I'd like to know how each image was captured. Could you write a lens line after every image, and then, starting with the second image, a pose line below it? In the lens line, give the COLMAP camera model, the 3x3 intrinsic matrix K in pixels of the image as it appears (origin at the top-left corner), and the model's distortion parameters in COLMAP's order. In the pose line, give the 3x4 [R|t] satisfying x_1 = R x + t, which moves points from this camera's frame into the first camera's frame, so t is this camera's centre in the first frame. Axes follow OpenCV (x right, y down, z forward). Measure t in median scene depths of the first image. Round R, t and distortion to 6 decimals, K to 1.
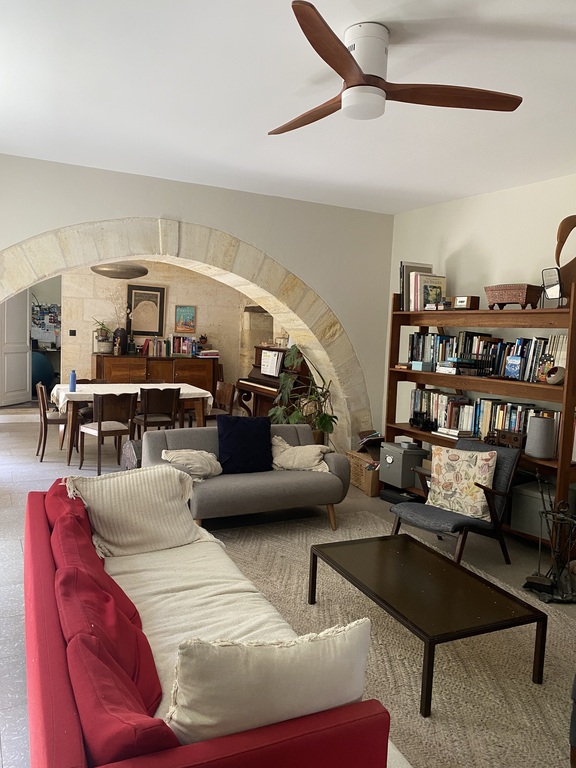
lens RADIAL K [[585.4, 0, 282.1], [0, 585.4, 382.9], [0, 0, 1]] dist [0.100759, -0.104433]
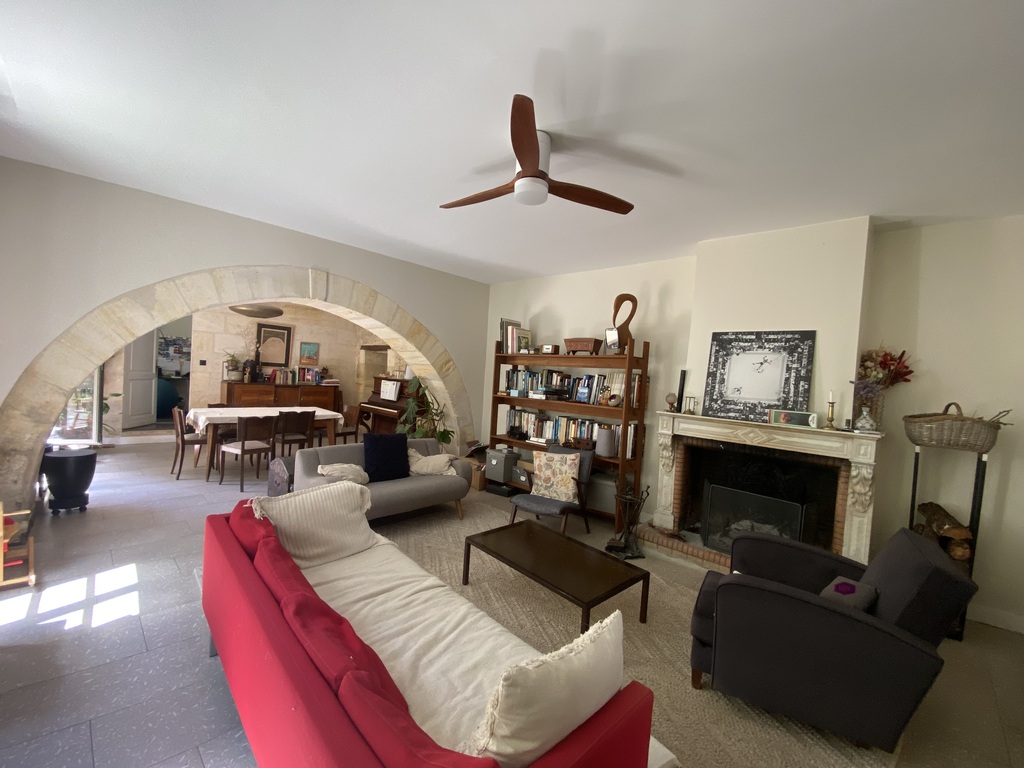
lens RADIAL K [[414.7, 0, 511.7], [0, 414.7, 387.6], [0, 0, 1]] dist [0.025491, -0.022081]
pose [[0.942966, 0.008764, 0.332774, -0.100017], [0.004616, 0.999213, -0.039397, -0.003512], [-0.332857, 0.038686, 0.942183, 0.081147]]
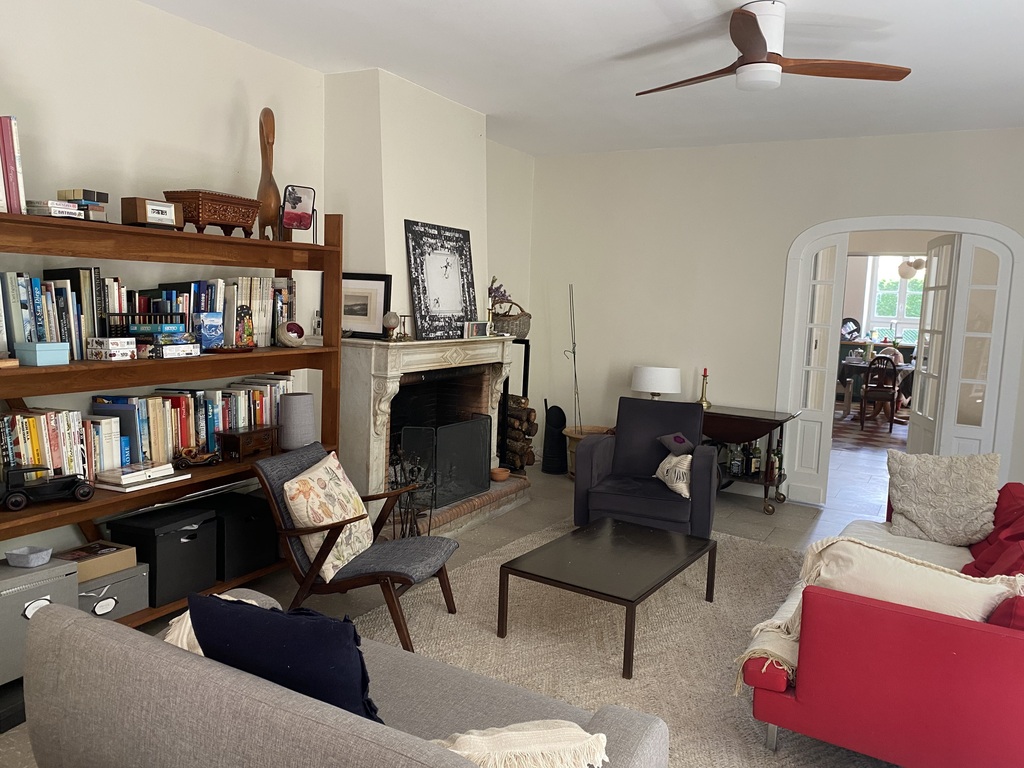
lens RADIAL K [[780.6, 0, 511.1], [0, 780.6, 384.6], [0, 0, 1]] dist [0.100759, -0.104433]
pose [[-0.554873, -0.153767, 0.817601, -0.391777], [0.016941, 0.980478, 0.195897, -0.108846], [-0.831763, 0.122549, -0.541436, 1.025575]]
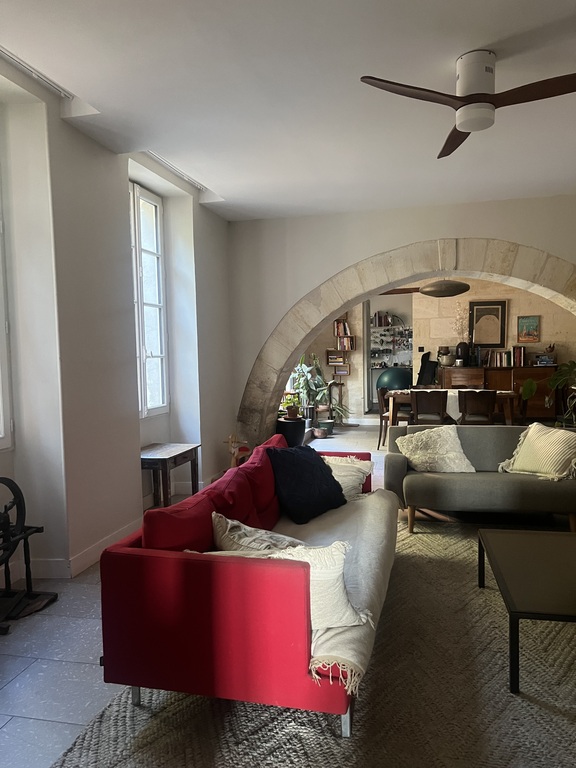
lens RADIAL K [[579.9, 0, 286.7], [0, 579.9, 385.9], [0, 0, 1]] dist [0.064579, -0.066581]
pose [[0.767343, -0.018638, -0.640966, 0.285602], [-0.007140, 0.999267, -0.037604, 0.052800], [0.641198, 0.033432, 0.766647, -0.057083]]
